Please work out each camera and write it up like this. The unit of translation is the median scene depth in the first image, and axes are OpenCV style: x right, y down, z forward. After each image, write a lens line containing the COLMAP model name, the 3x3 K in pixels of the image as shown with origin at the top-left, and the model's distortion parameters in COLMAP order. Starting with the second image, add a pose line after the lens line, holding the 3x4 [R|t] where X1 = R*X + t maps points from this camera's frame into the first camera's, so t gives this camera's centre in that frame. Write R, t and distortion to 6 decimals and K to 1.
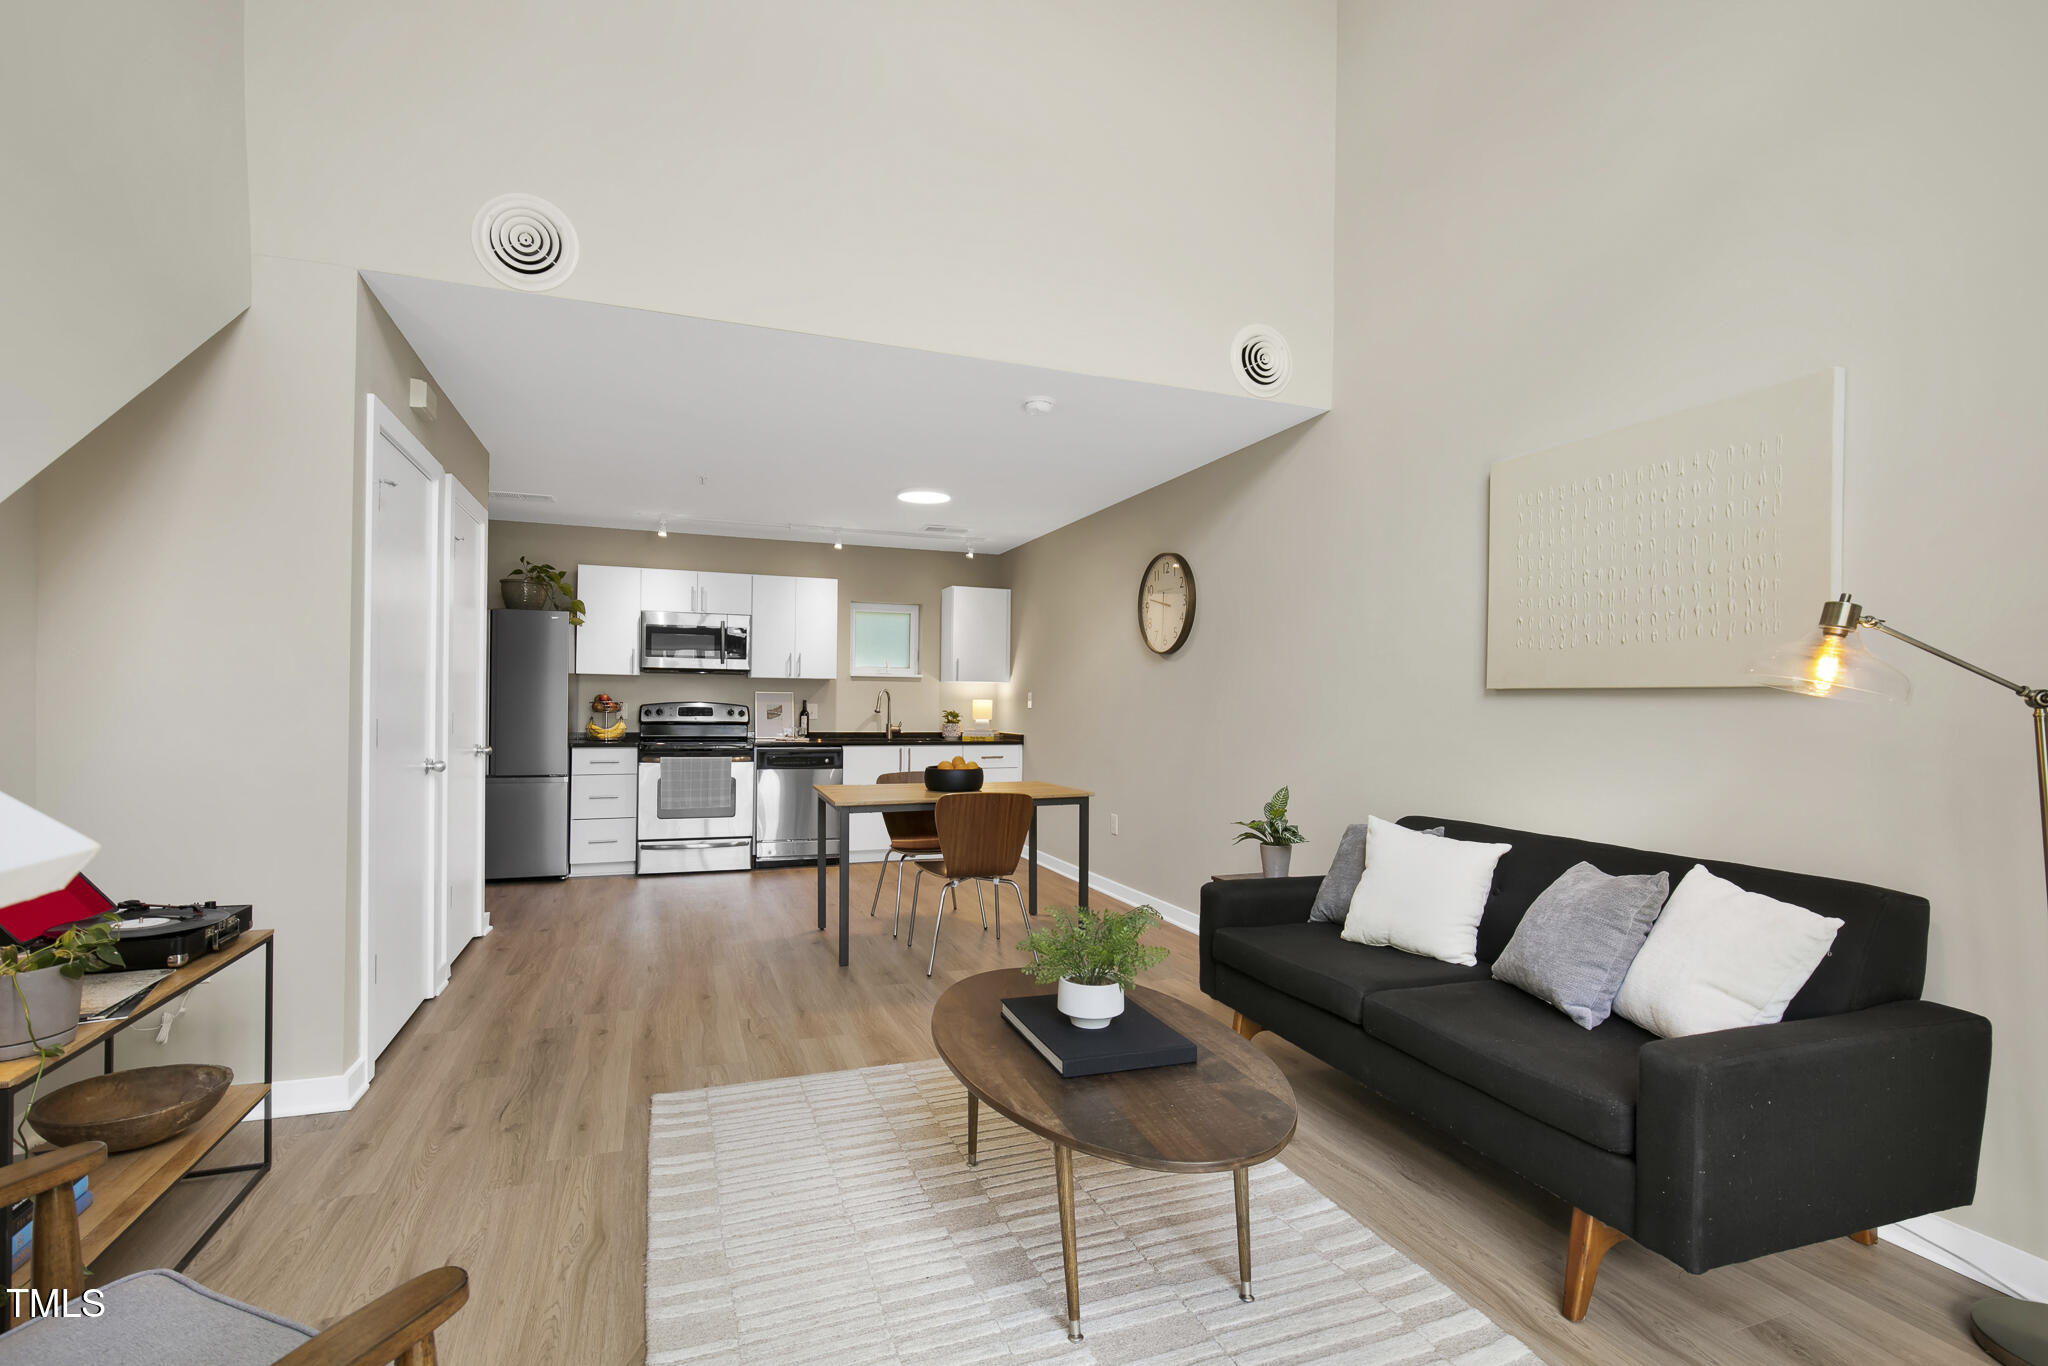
lens RADIAL K [[933.1, 0, 1031.1], [0, 933.1, 706.2], [0, 0, 1]] dist [-0.003747, -0.000152]
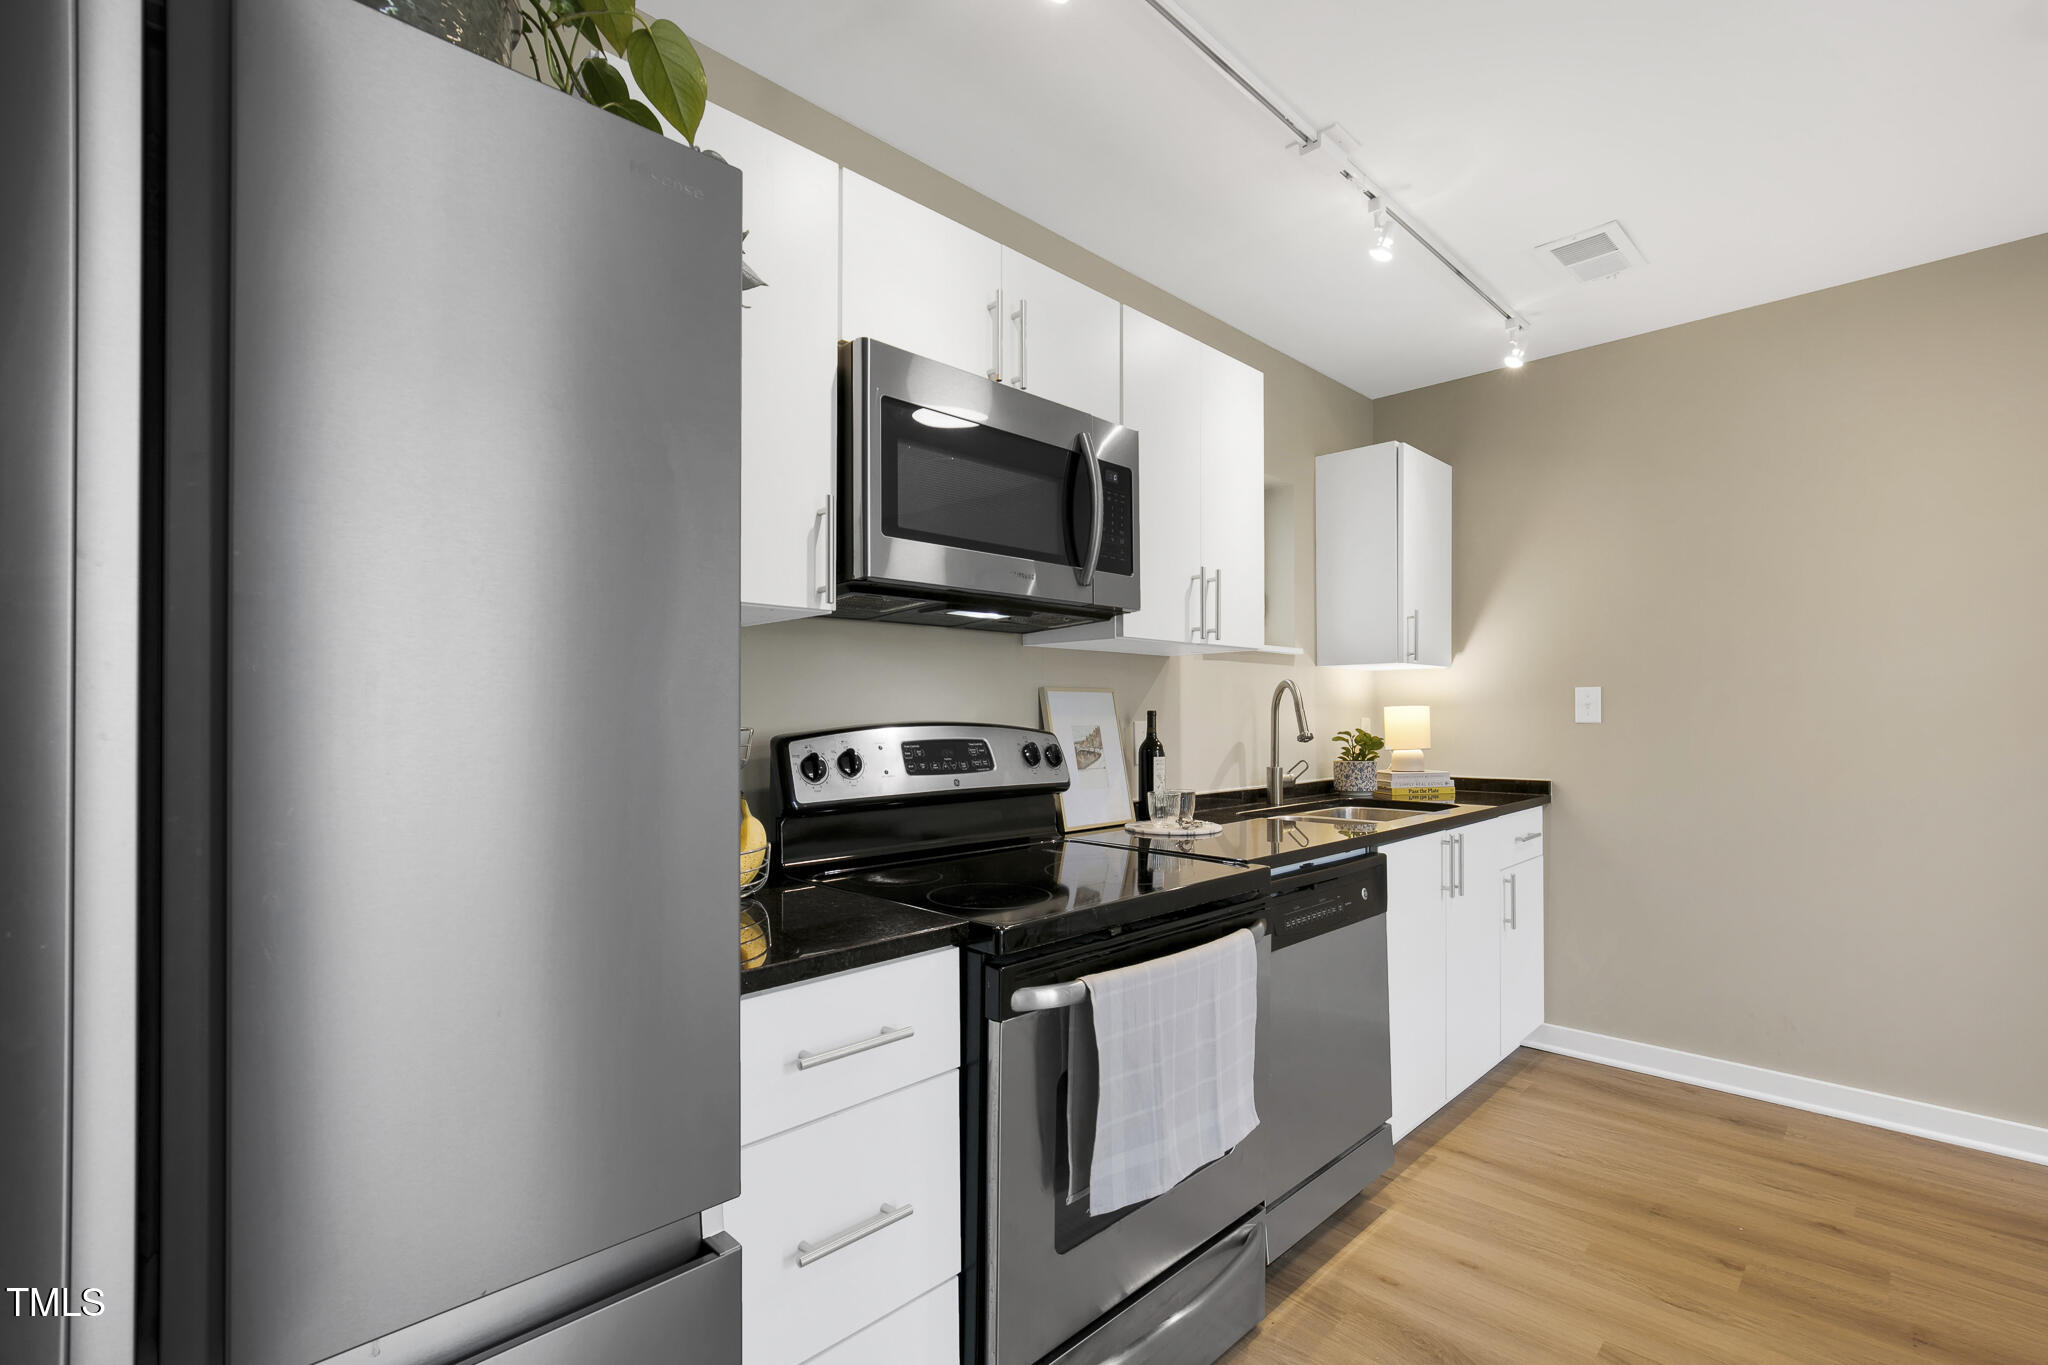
lens RADIAL K [[953.7, 0, 1020.6], [0, 953.7, 704.8], [0, 0, 1]] dist [-0.000148, 0.000148]
pose [[0.906012, -0.006841, 0.423196, -0.460124], [0.008932, 0.999956, -0.002957, -0.008154], [-0.423157, 0.006458, 0.906033, 0.731154]]
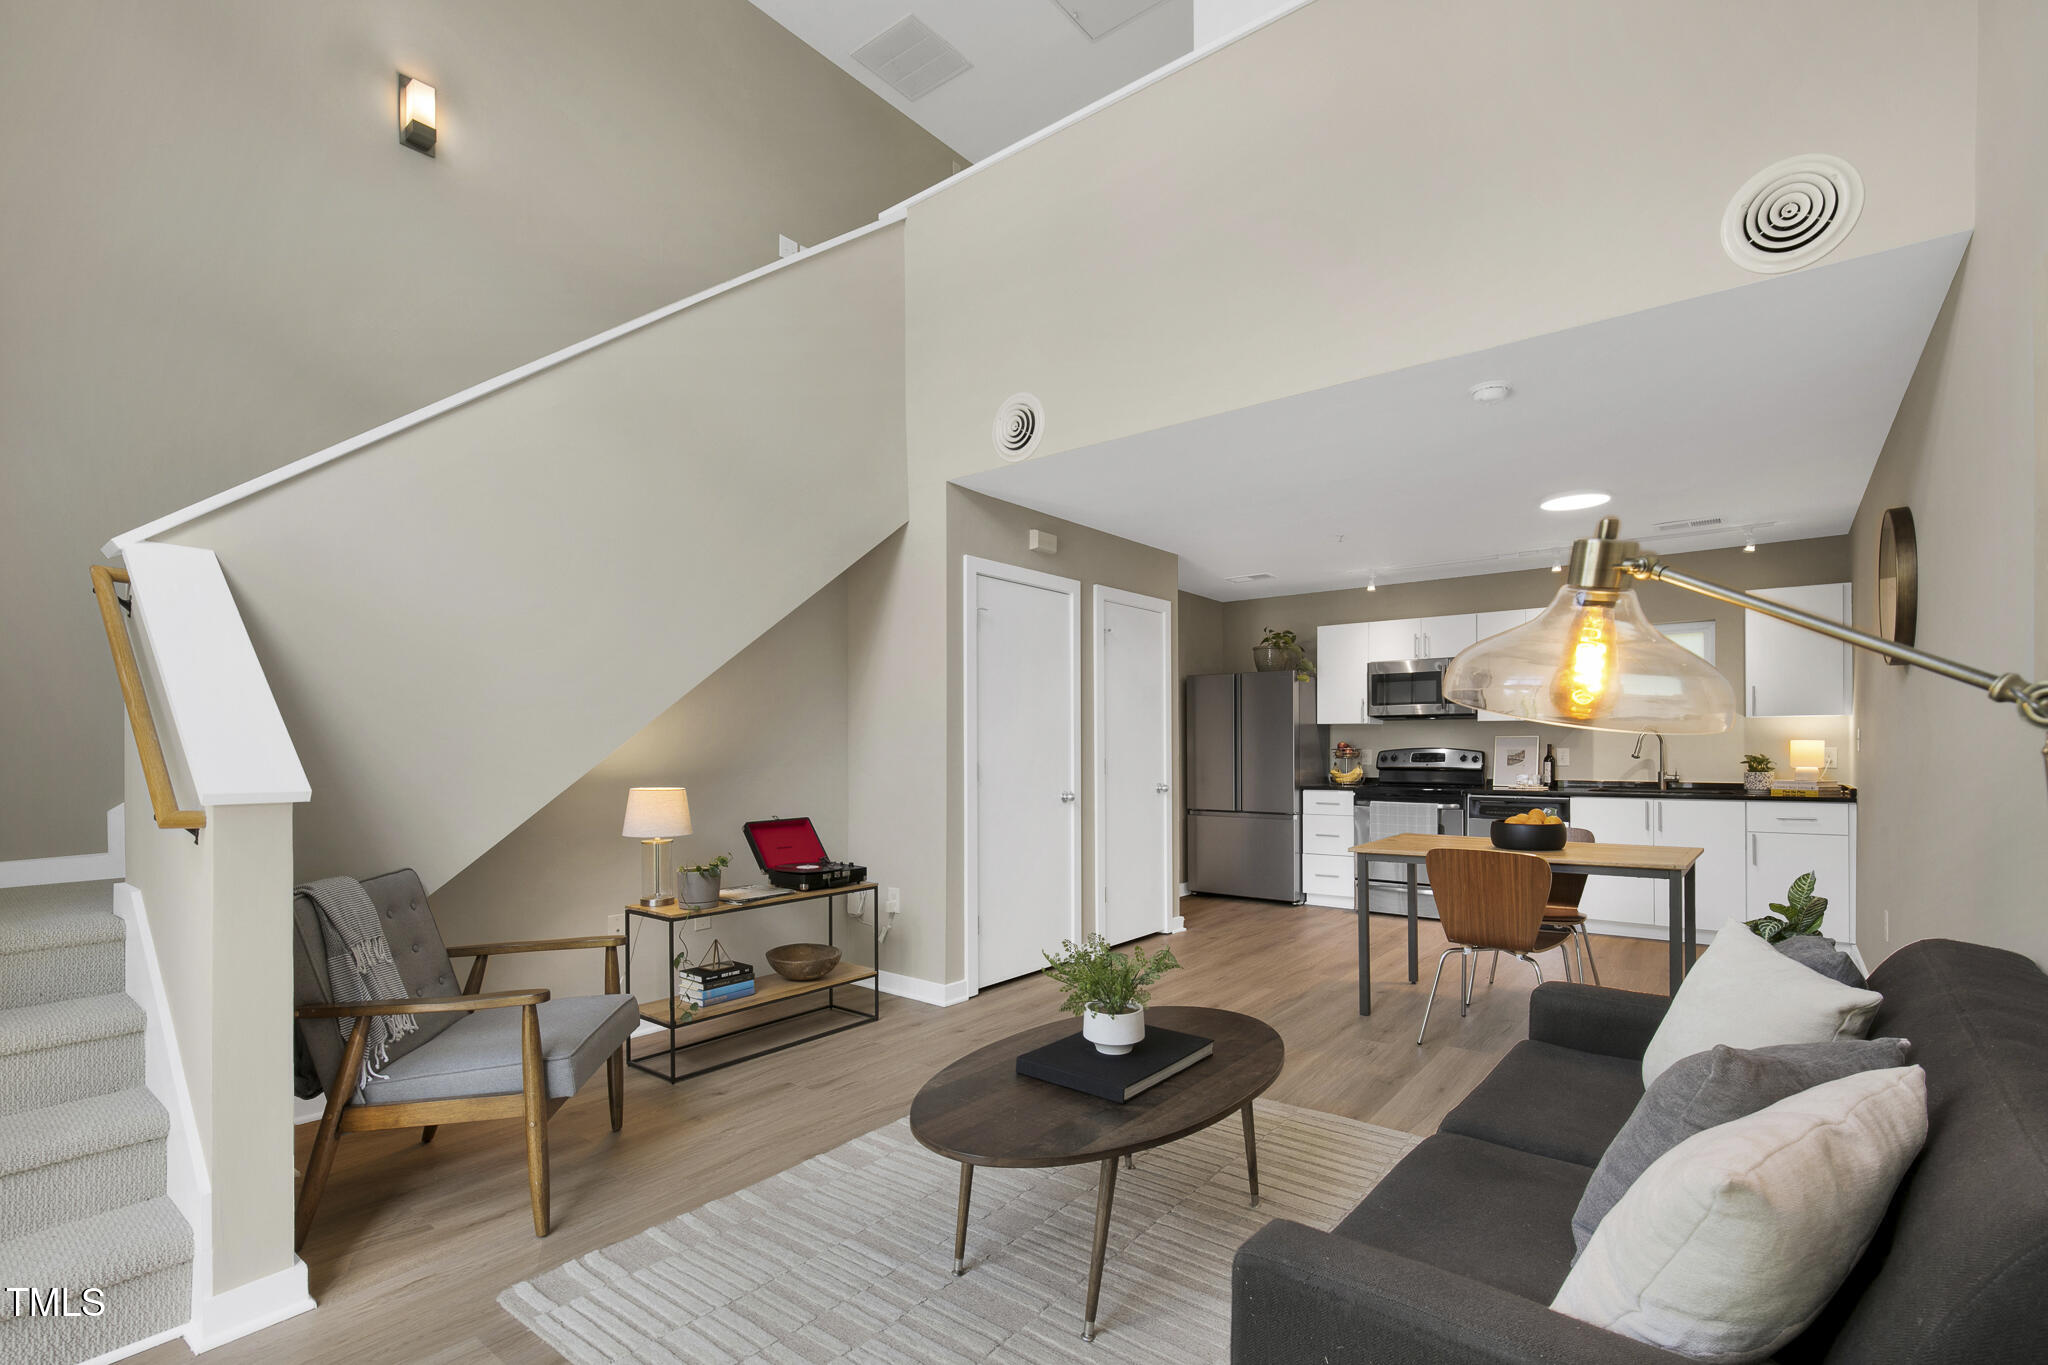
lens RADIAL K [[942.3, 0, 1021.0], [0, 942.3, 747.0], [0, 0, 1]] dist [-0.015537, 0.000686]
pose [[0.512802, -0.013092, -0.858407, 0.284962], [0.007759, 0.999914, -0.010615, 0.001922], [0.858472, -0.001217, 0.512859, 0.110763]]
